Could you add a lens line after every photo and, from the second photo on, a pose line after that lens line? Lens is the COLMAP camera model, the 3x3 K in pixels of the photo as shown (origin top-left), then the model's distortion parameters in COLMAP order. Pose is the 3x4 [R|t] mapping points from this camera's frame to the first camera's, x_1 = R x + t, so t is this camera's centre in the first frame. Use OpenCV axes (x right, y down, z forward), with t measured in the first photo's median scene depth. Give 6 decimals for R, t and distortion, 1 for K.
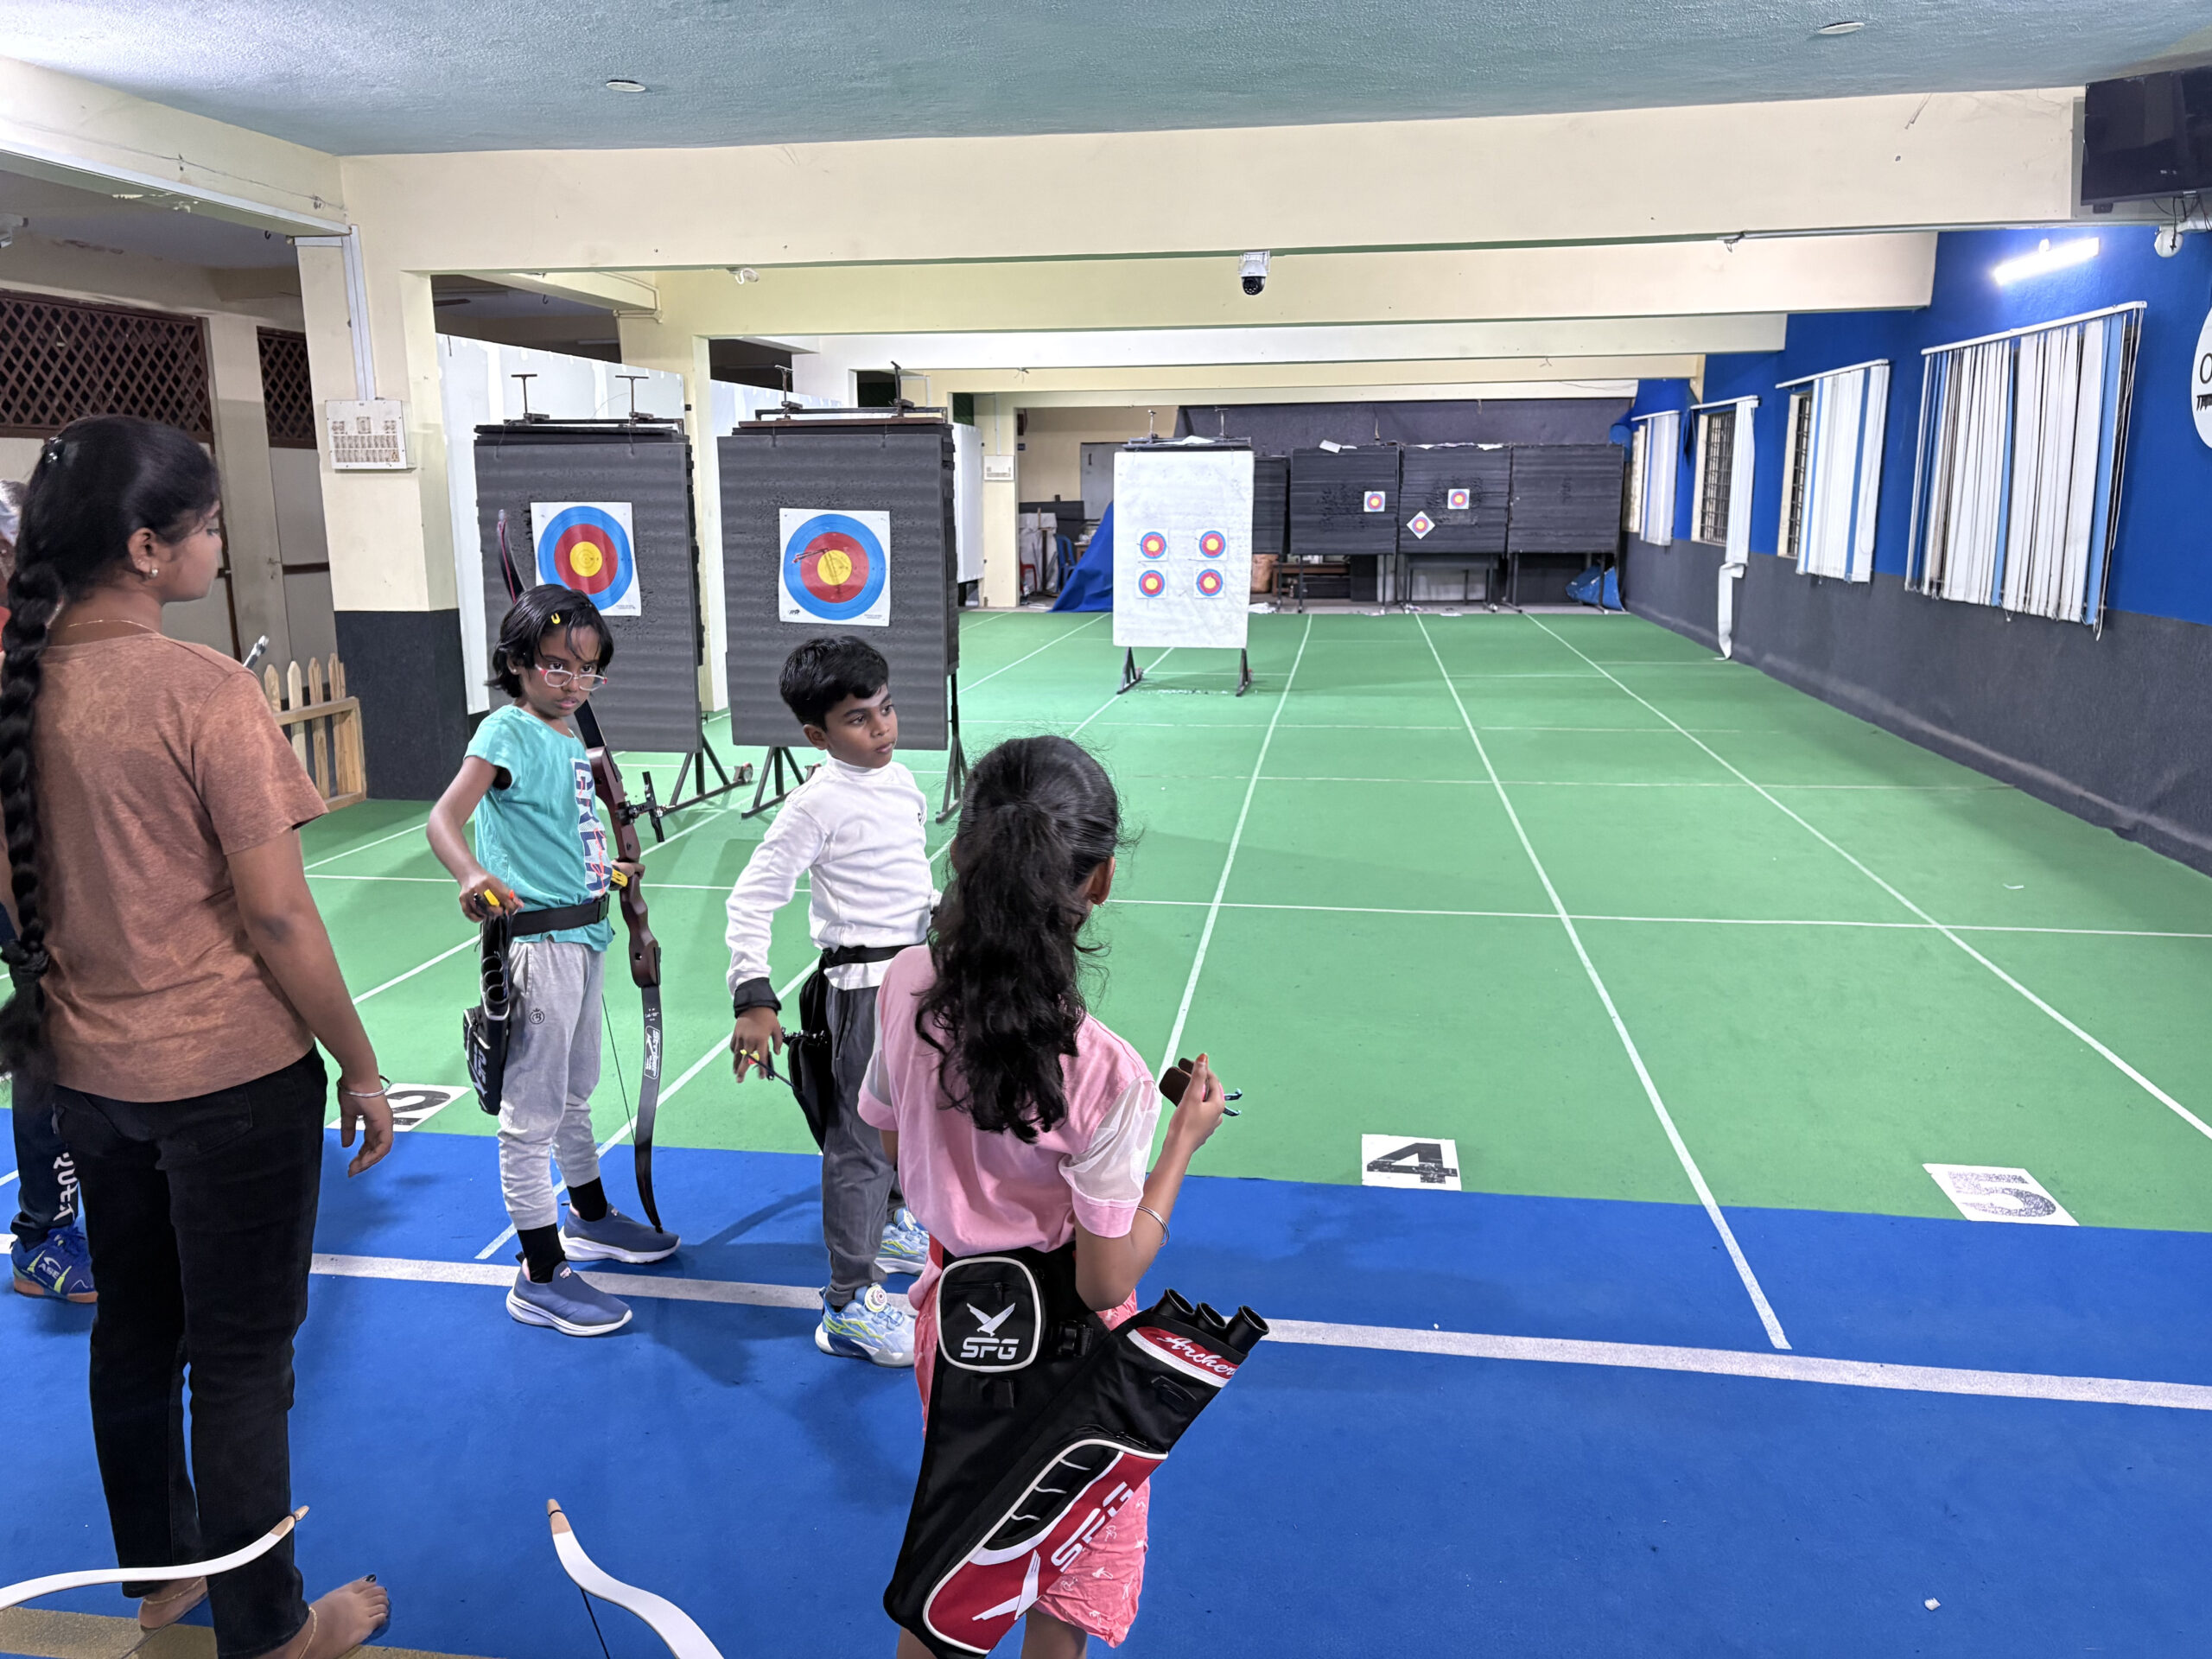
lens RADIAL K [[1689.9, 0, 1099.8], [0, 1689.9, 833.8], [0, 0, 1]] dist [0.109198, -0.131860]
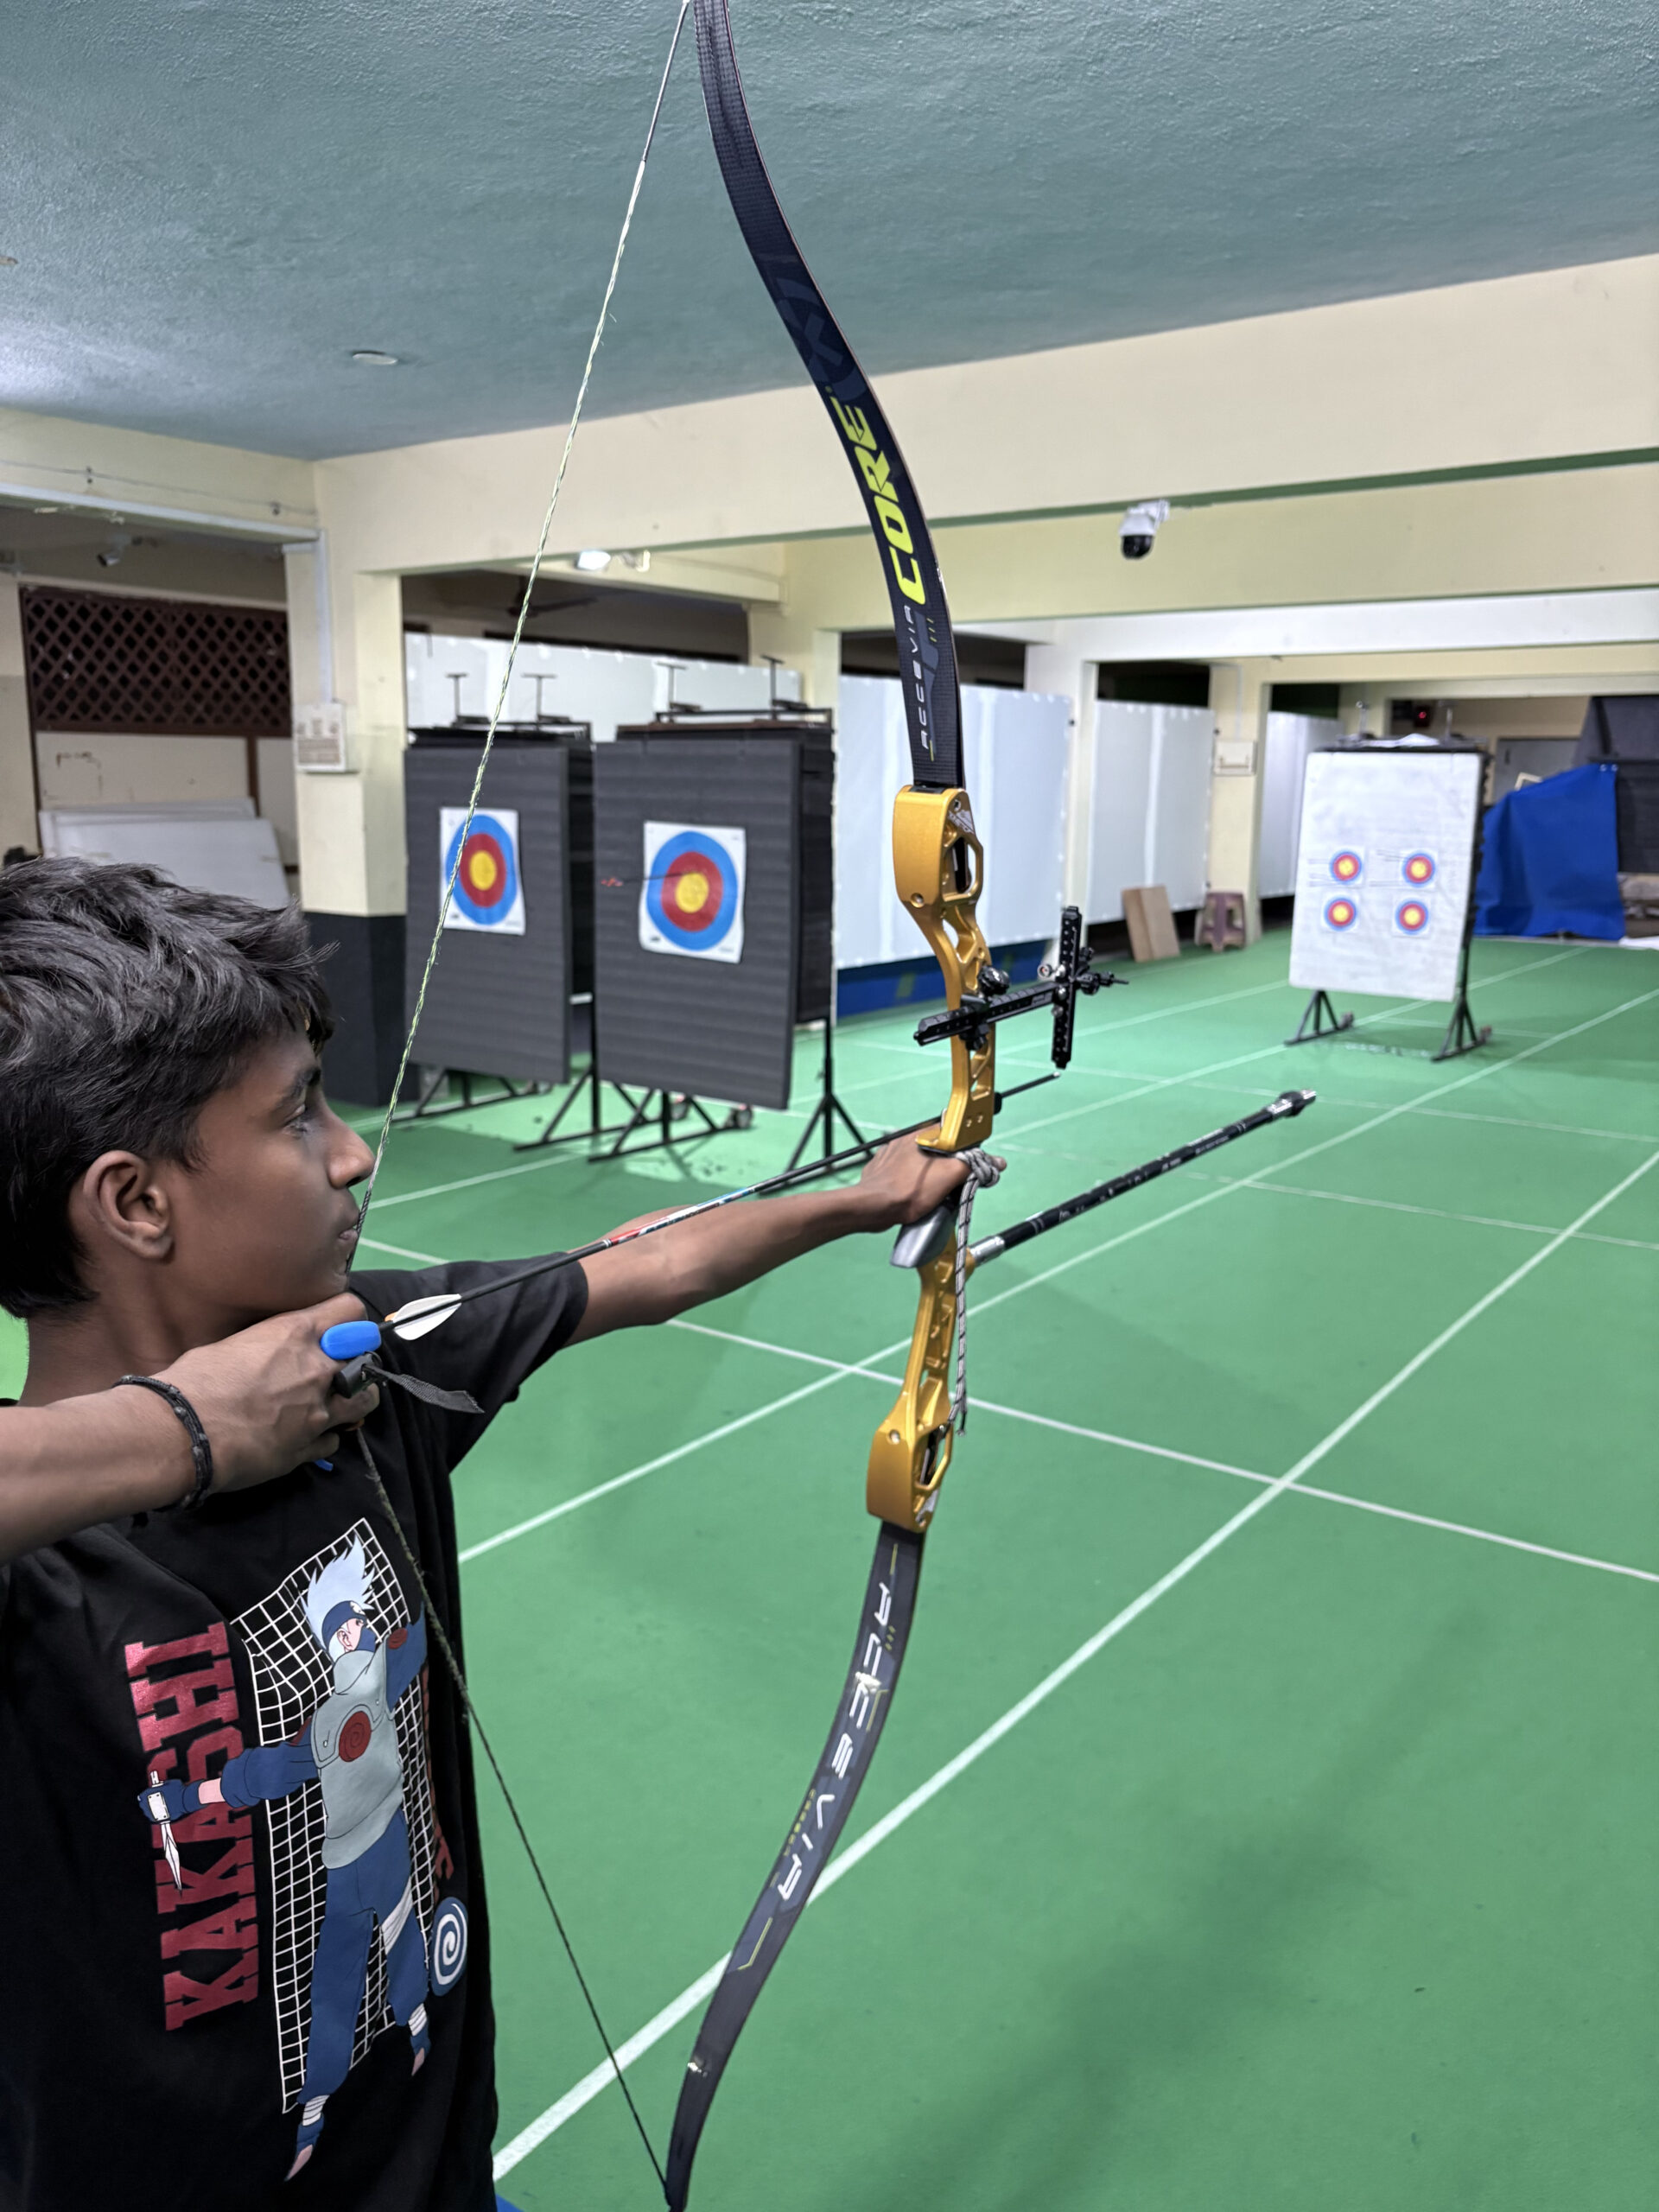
lens RADIAL K [[1697.3, 0, 839.4], [0, 1697.3, 1114.8], [0, 0, 1]] dist [0.026457, -0.003831]
pose [[0.888638, 0.106197, -0.446145, 0.216257], [-0.107792, 0.993933, 0.021886, -0.048978], [0.445762, 0.028642, 0.894693, 0.181704]]
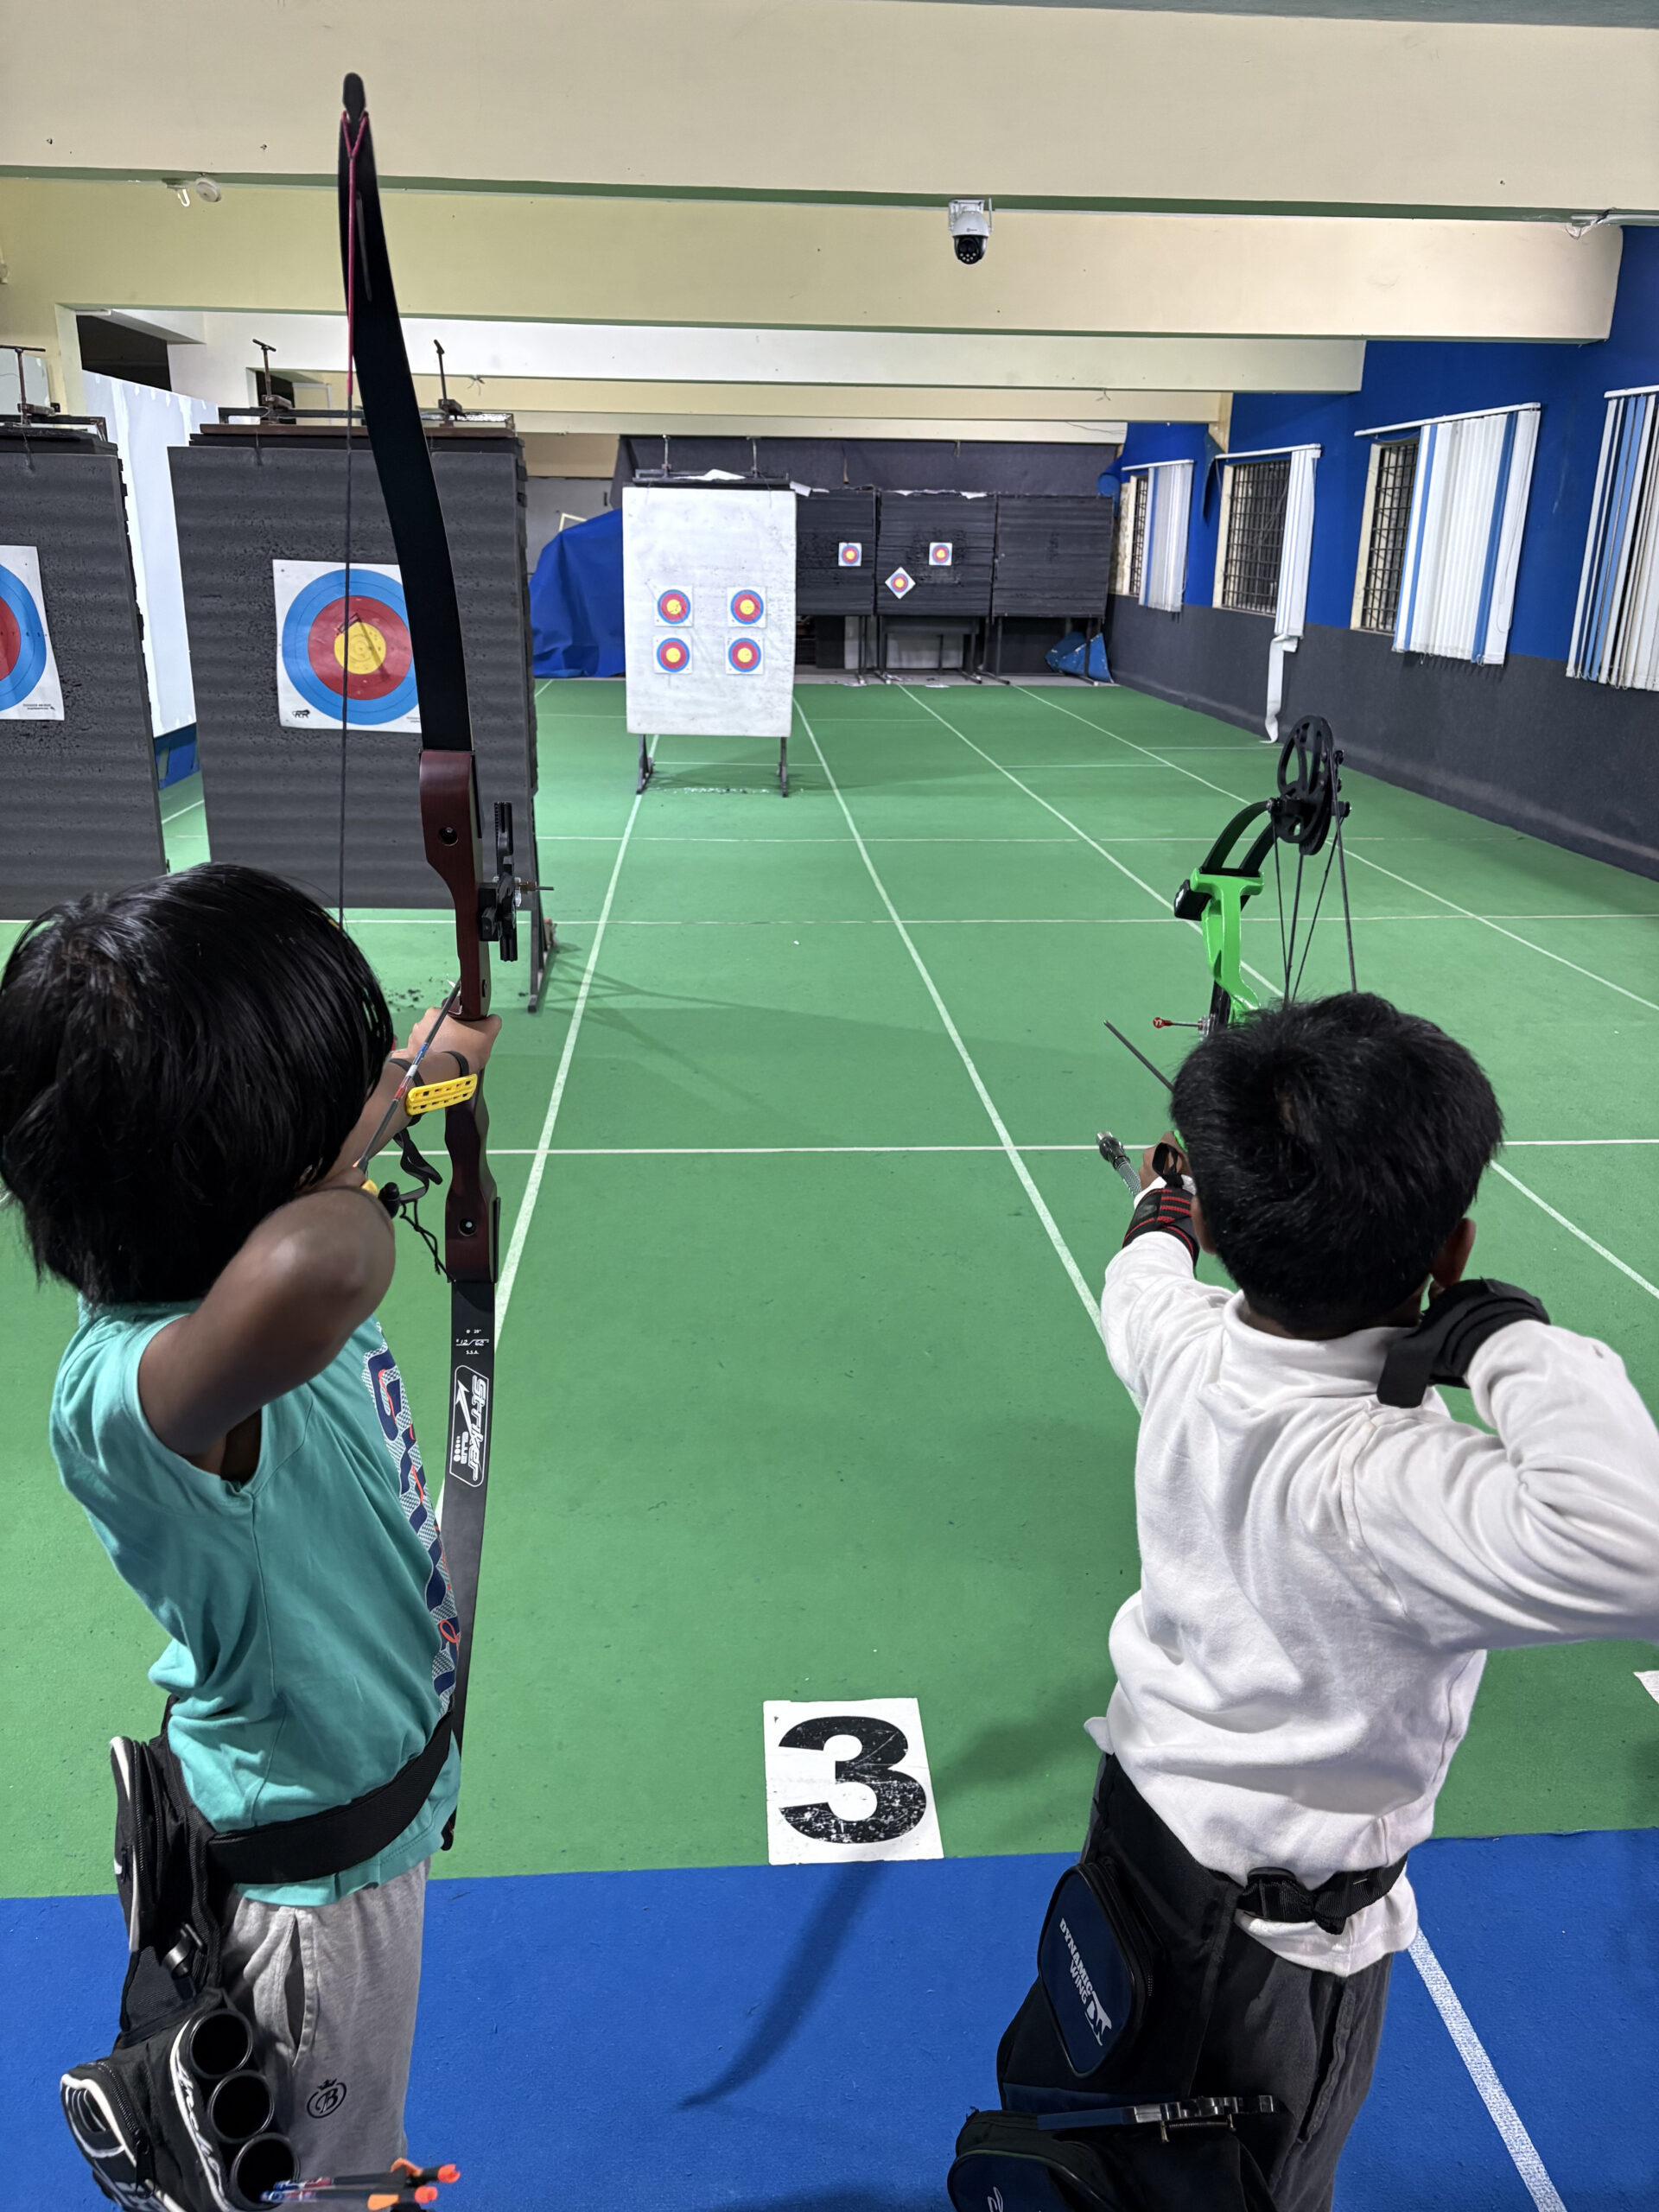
lens RADIAL K [[1697.3, 0, 839.4], [0, 1697.3, 1114.8], [0, 0, 1]] dist [0.026457, -0.003831]
pose [[0.975958, -0.052035, 0.211654, -0.085591], [0.024517, 0.991130, 0.130618, -0.038074], [-0.216573, -0.122288, 0.968577, 0.183328]]
